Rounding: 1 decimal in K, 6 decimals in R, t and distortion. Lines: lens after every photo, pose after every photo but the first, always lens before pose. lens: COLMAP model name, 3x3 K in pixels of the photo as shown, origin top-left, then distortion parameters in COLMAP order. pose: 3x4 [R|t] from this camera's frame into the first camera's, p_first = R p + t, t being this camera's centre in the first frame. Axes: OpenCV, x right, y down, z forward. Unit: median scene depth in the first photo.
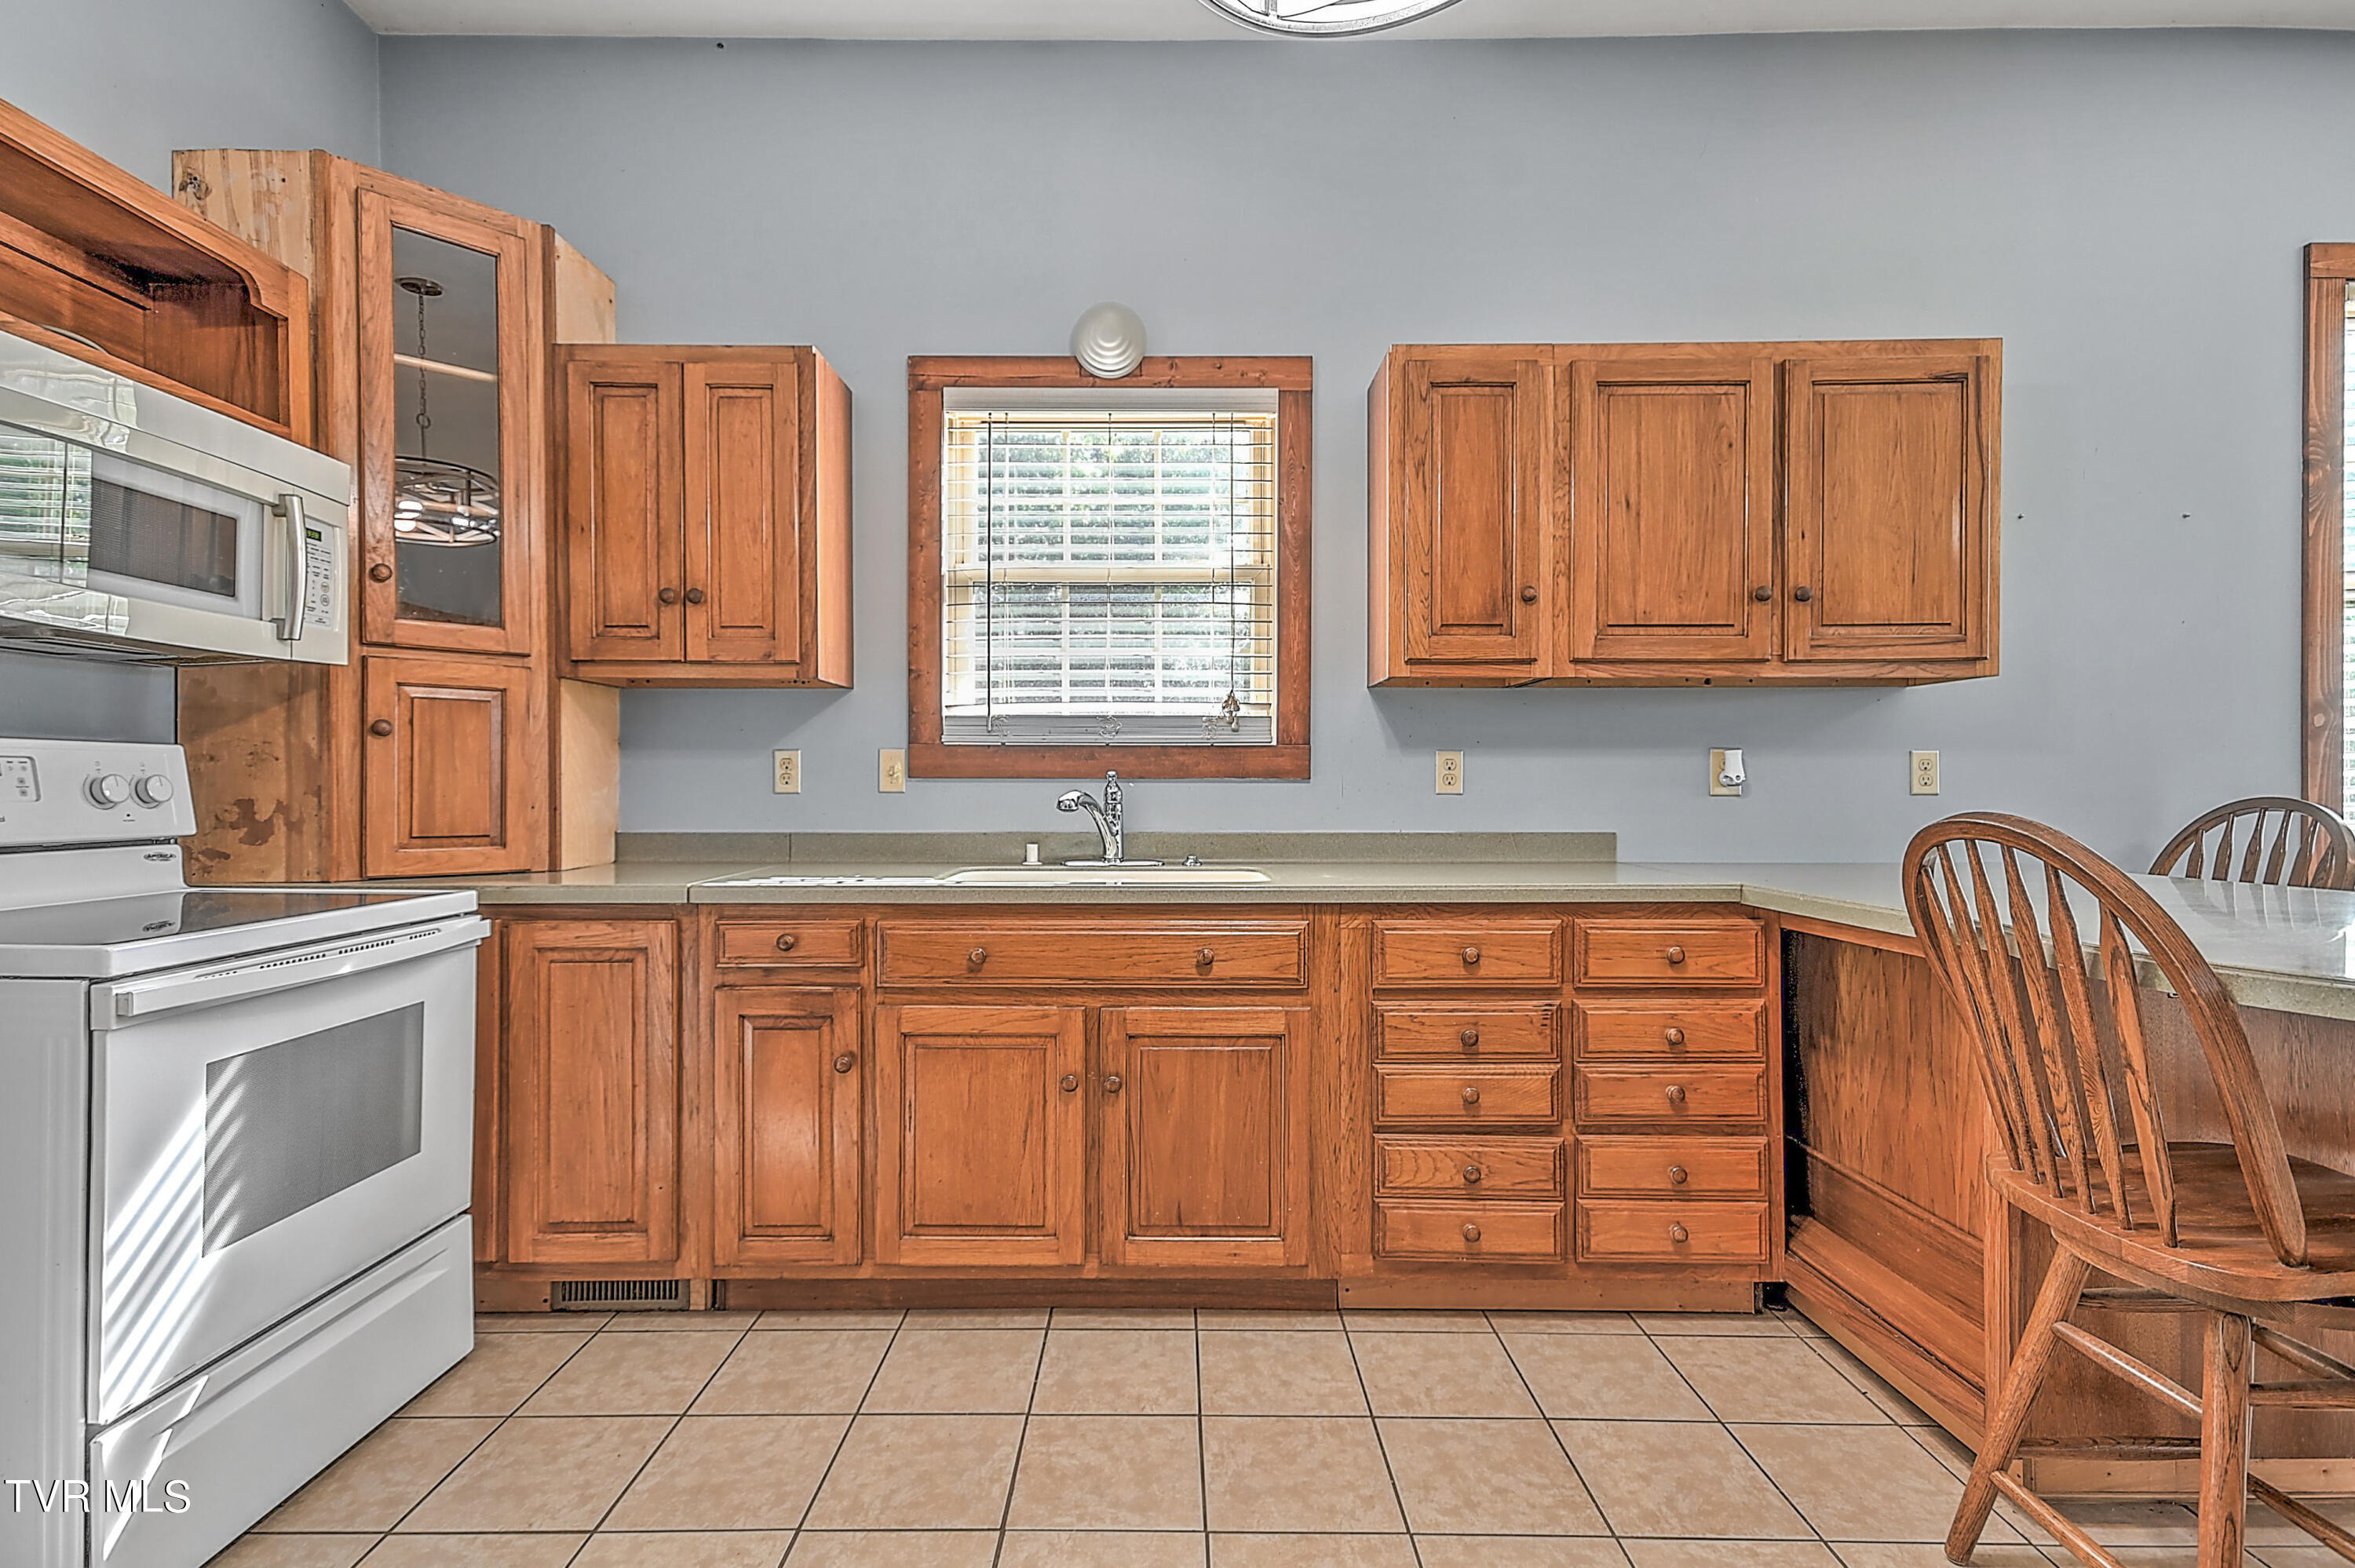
lens RADIAL K [[1129.5, 0, 1163.9], [0, 1129.5, 785.7], [0, 0, 1]] dist [0.022968, 0.000386]
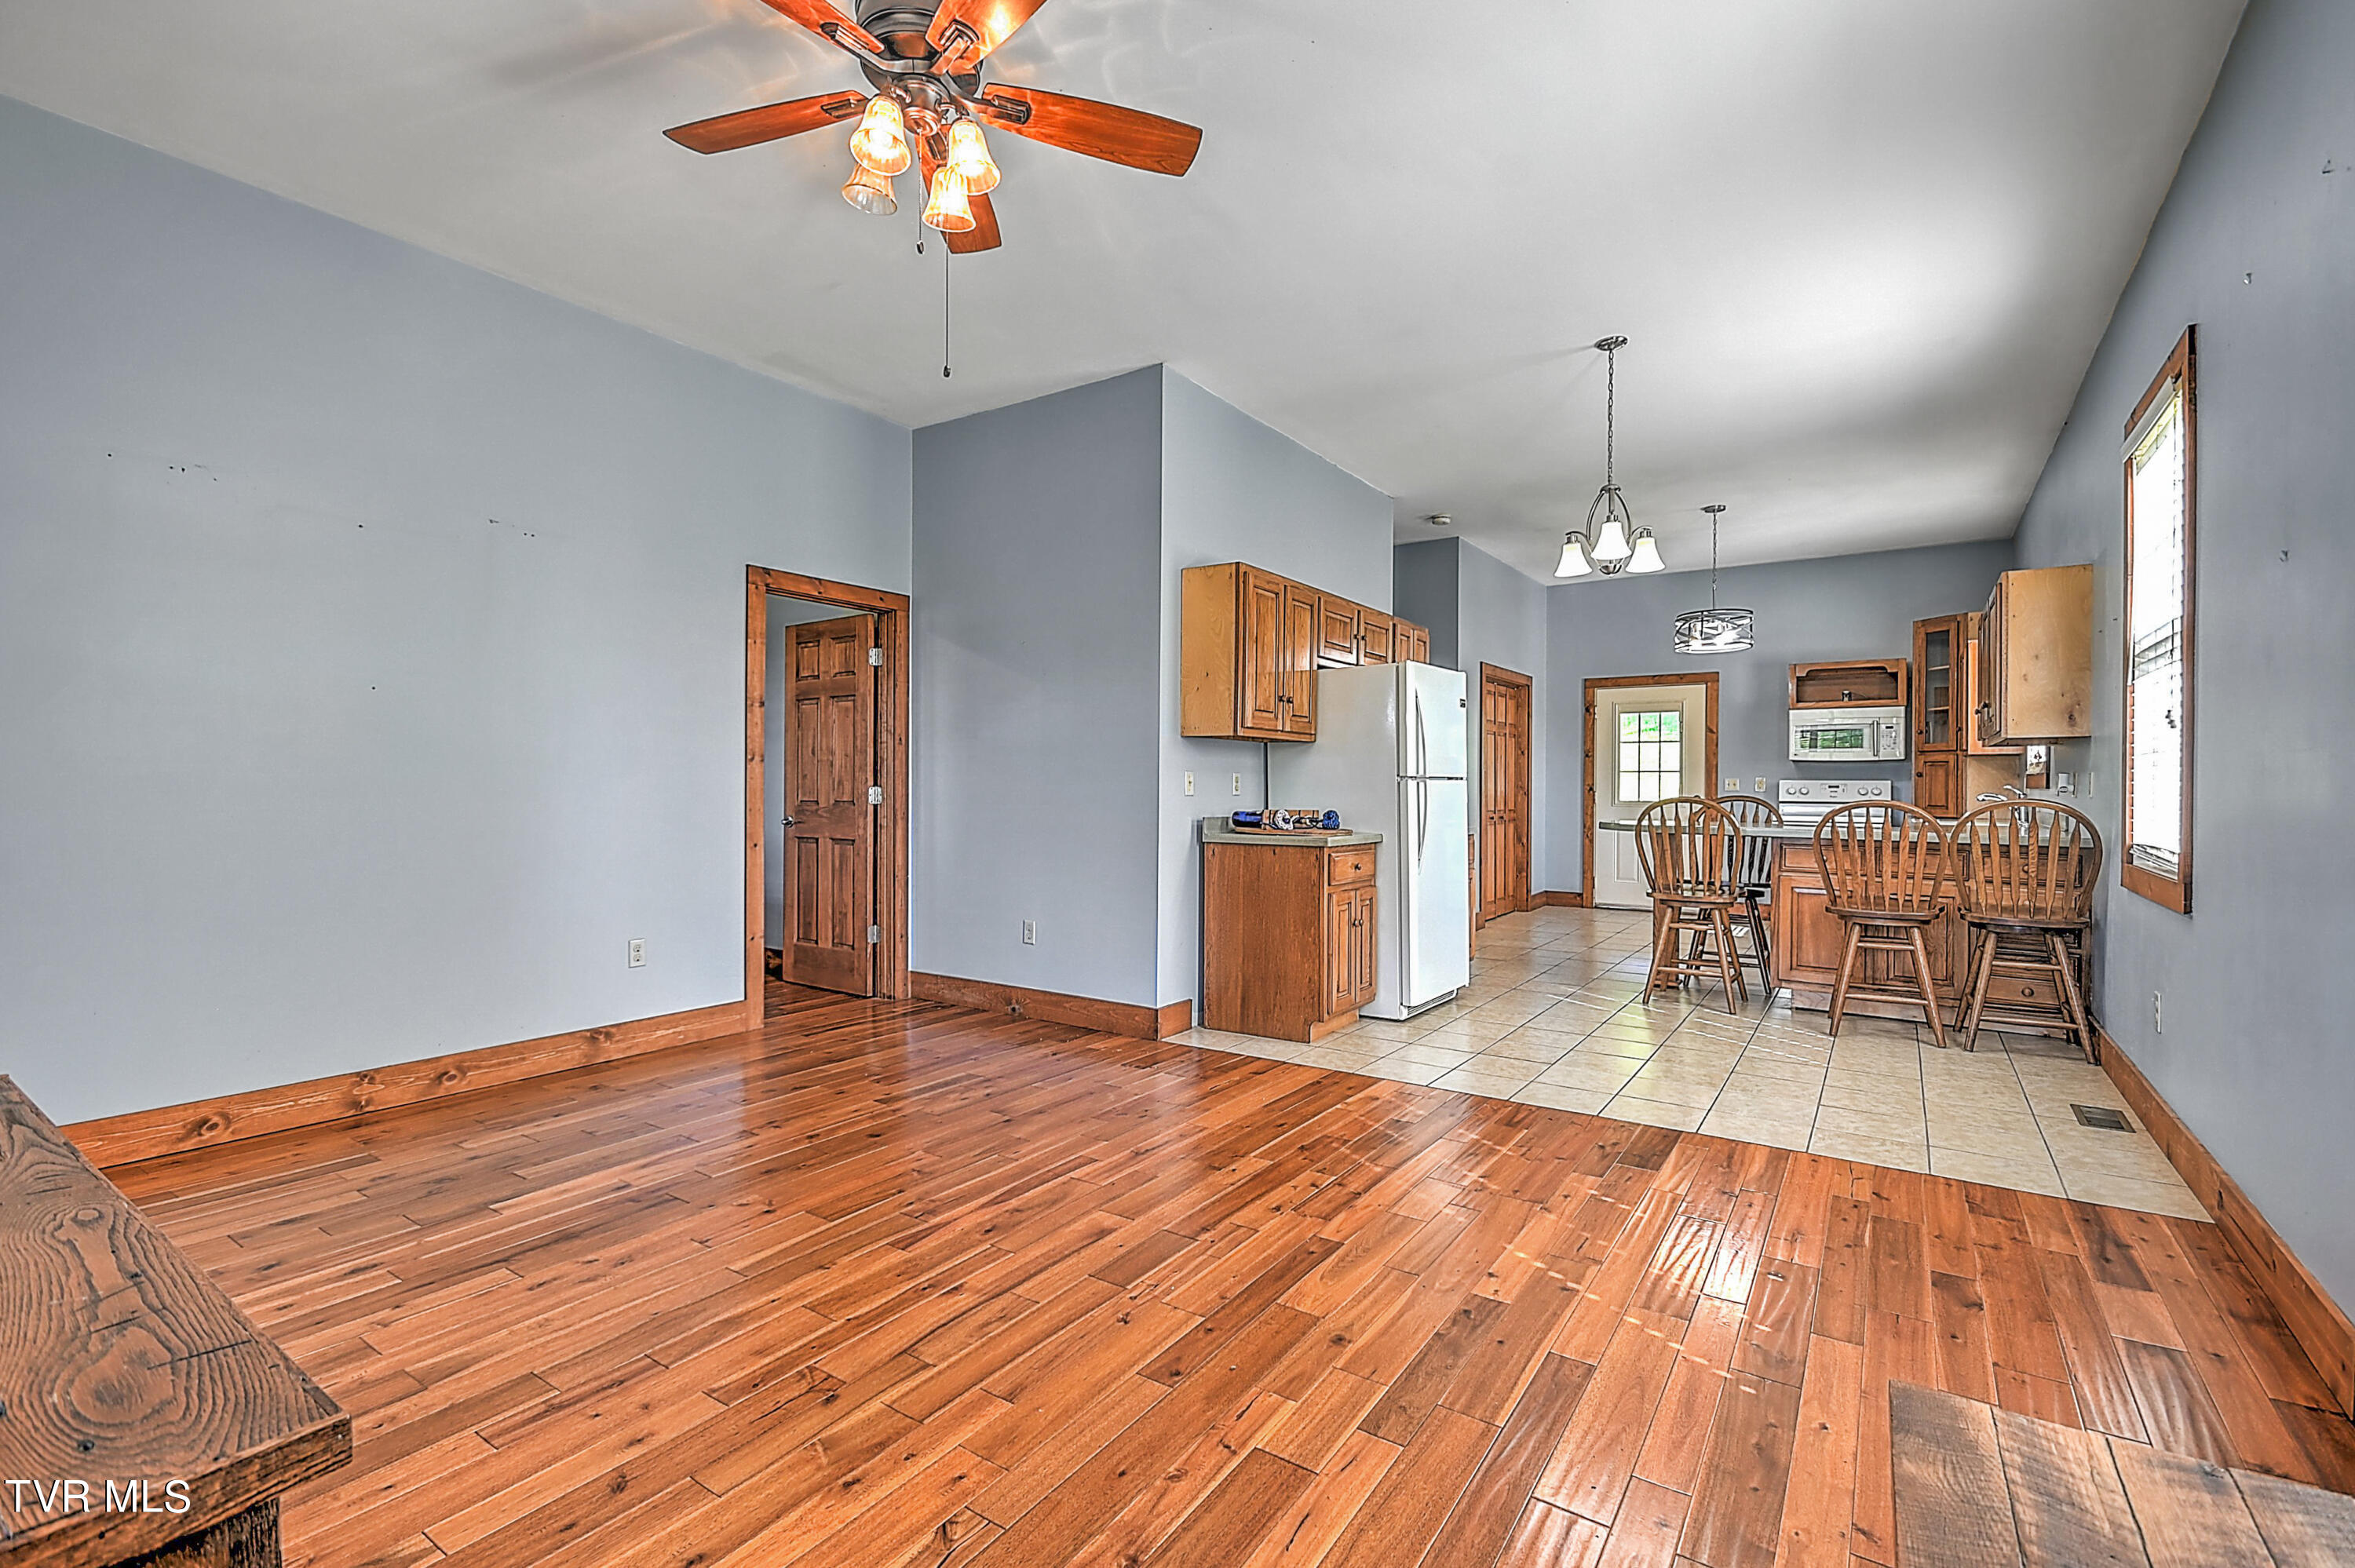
lens RADIAL K [[1041.5, 0, 1169.4], [0, 1041.5, 784.6], [0, 0, 1]] dist [0.015979, -0.004524]
pose [[-0.562885, -0.003902, -0.826526, 3.427572], [-0.006421, 0.999979, -0.000348, -0.003889], [0.826510, 0.005112, -0.562898, 0.921755]]
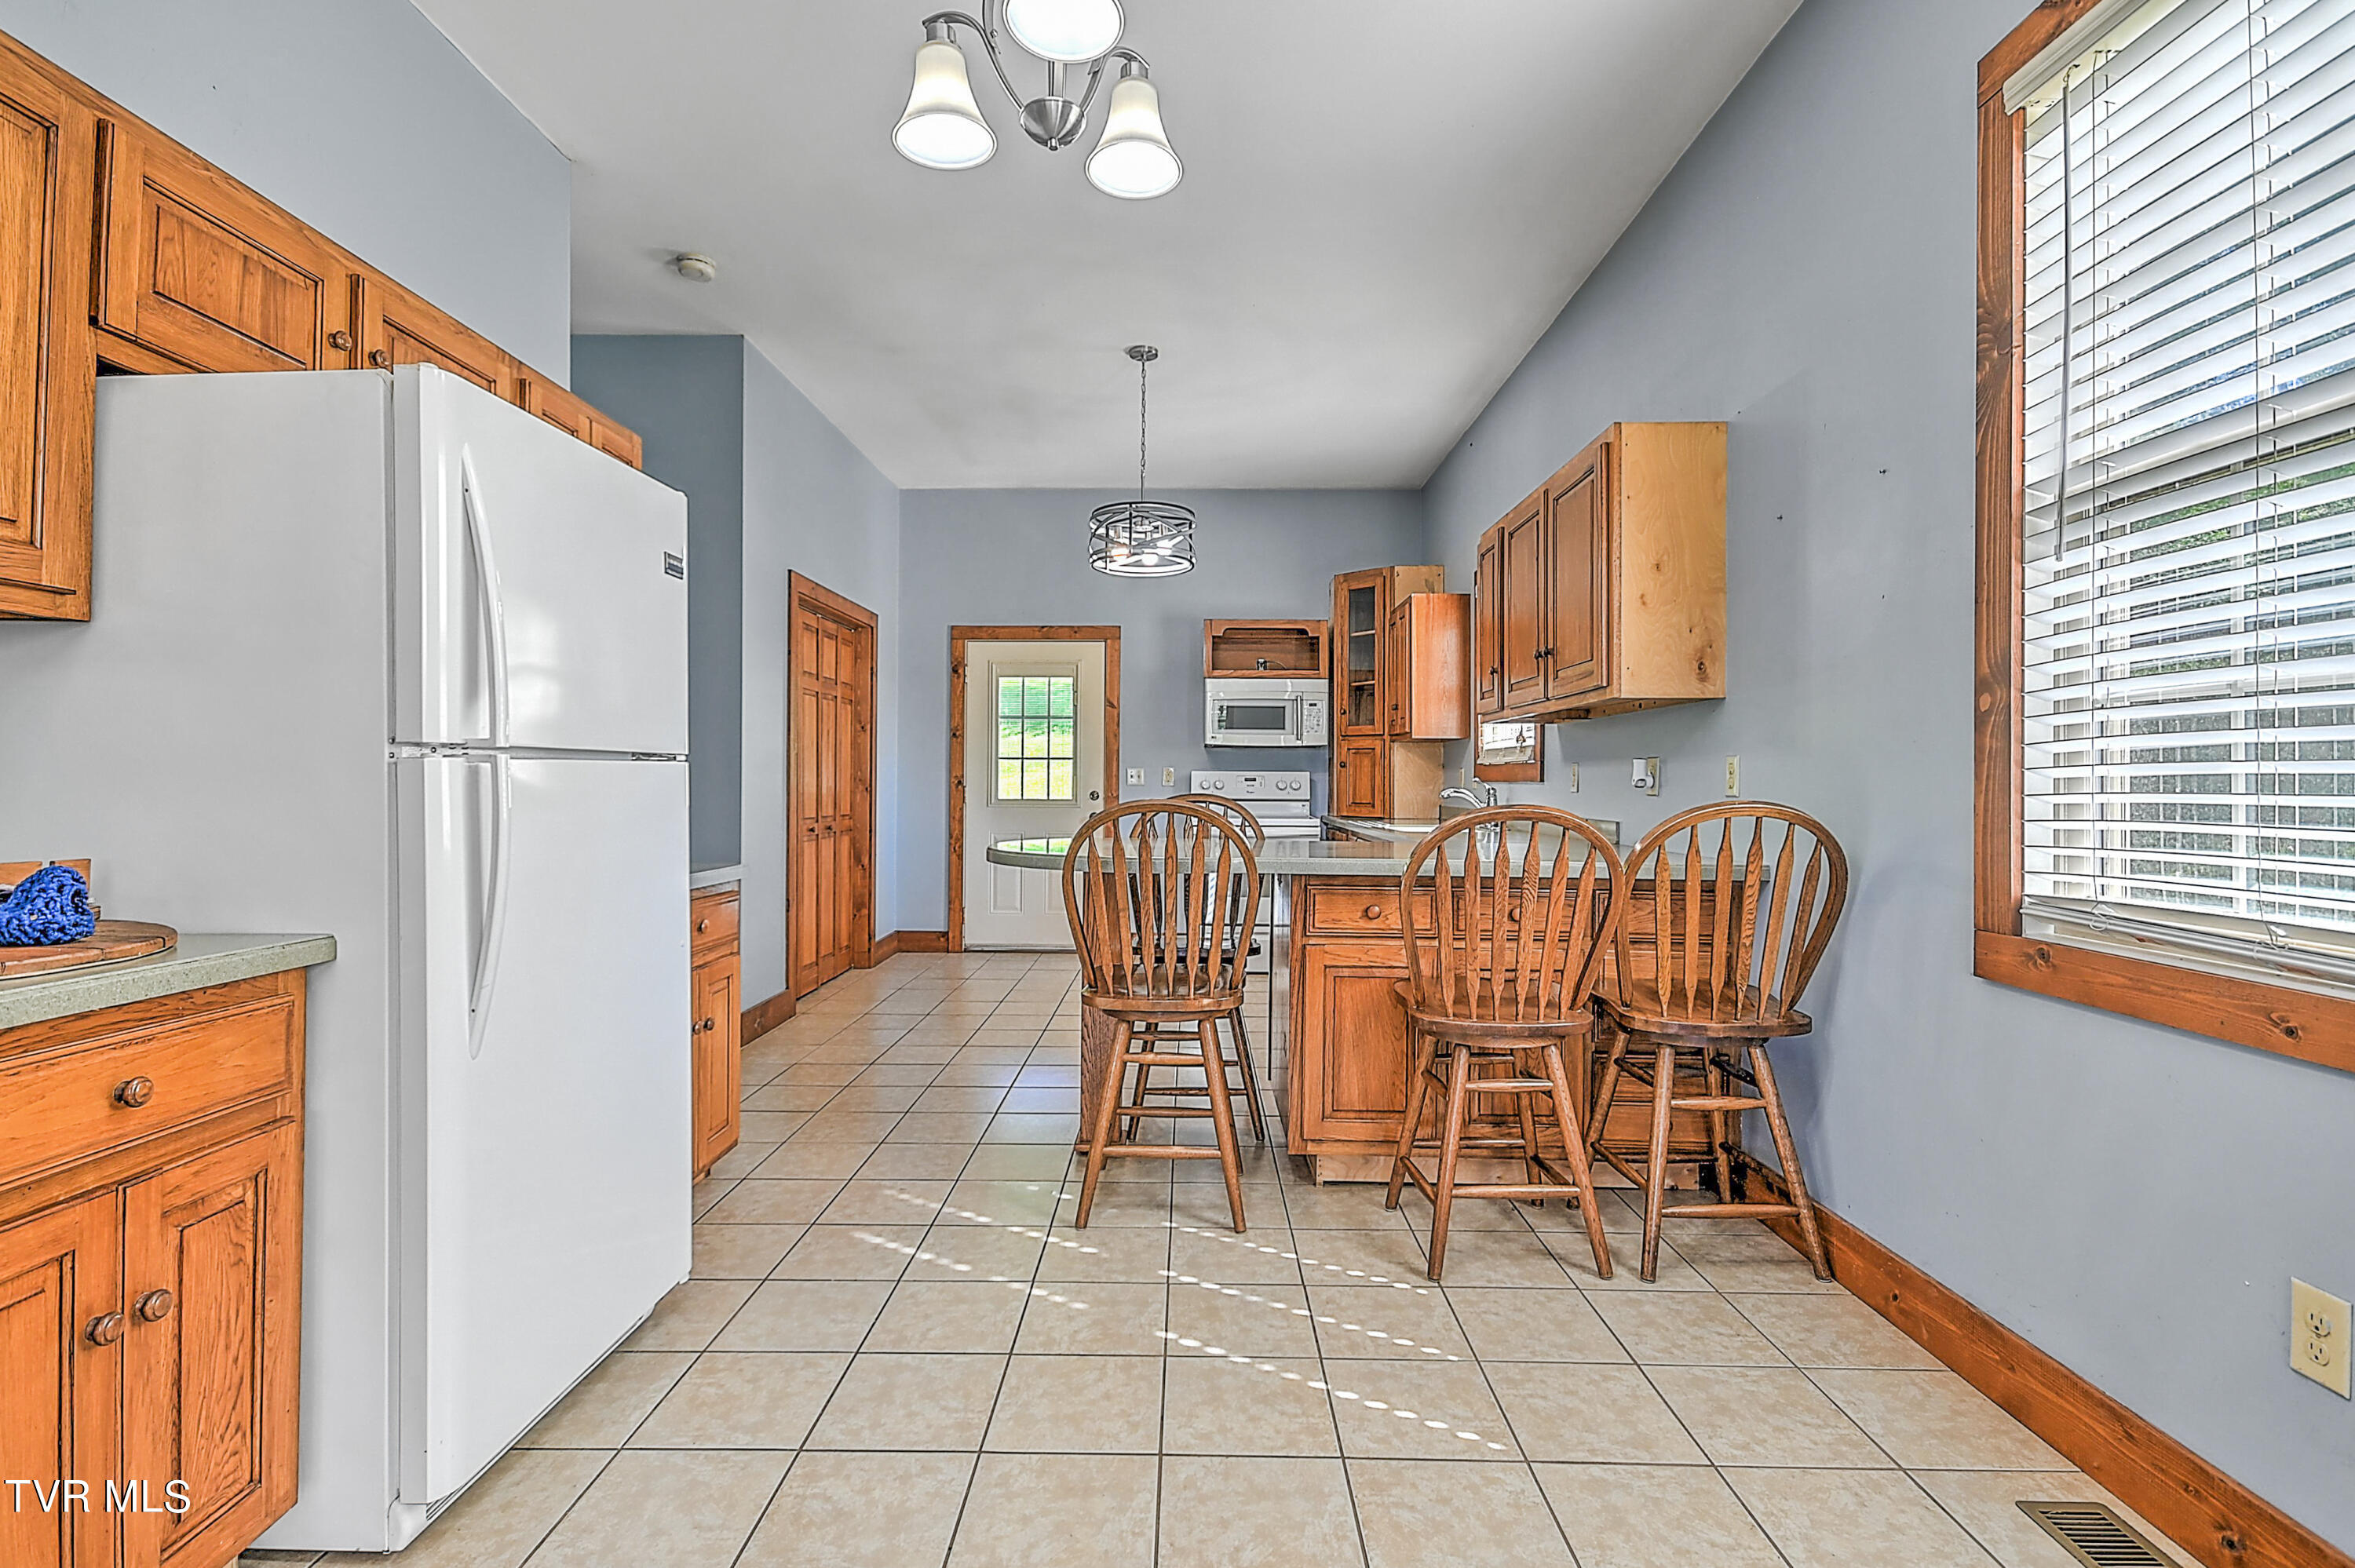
lens RADIAL K [[1066.3, 0, 1171.5], [0, 1066.3, 771.8], [0, 0, 1]] dist [0.023799, -0.006405]
pose [[-0.009101, -0.009503, -0.999913, 2.070719], [-0.006245, 0.999936, -0.009446, -0.003604], [0.999939, 0.006158, -0.009160, 0.597835]]
